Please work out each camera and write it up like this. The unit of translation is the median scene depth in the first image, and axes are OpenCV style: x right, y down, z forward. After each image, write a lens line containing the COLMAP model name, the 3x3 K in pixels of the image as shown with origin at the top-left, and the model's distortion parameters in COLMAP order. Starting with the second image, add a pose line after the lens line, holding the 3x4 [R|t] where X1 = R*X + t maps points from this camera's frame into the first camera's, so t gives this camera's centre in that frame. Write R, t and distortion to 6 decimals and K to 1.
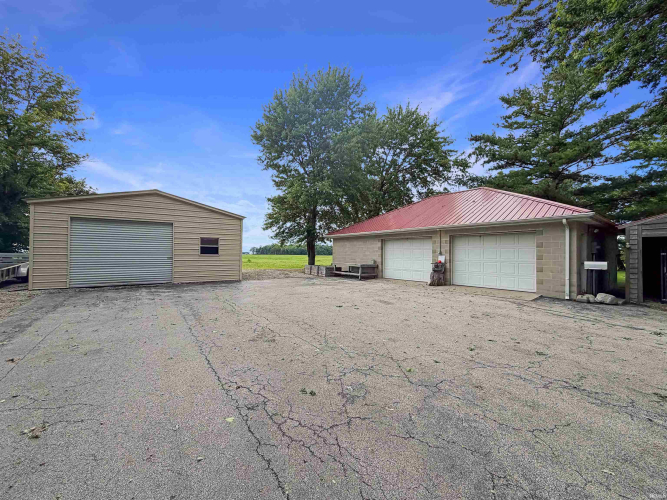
lens RADIAL K [[273.3, 0, 335.0], [0, 273.3, 249.8], [0, 0, 1]] dist [-0.001075, 0.001113]
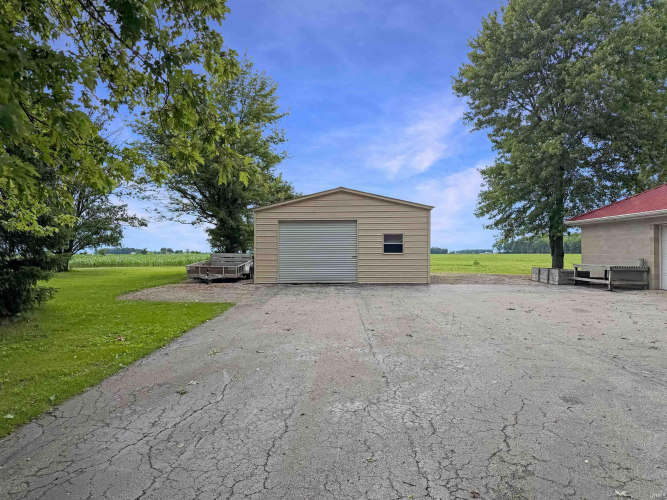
lens RADIAL K [[480.4, 0, 333.1], [0, 480.4, 250.6], [0, 0, 1]] dist [0.004229, 0.000612]
pose [[0.812015, -0.013795, -0.583474, 0.217147], [0.019733, 0.999798, 0.003825, -0.000023], [0.583304, -0.014619, 0.812123, -0.281348]]
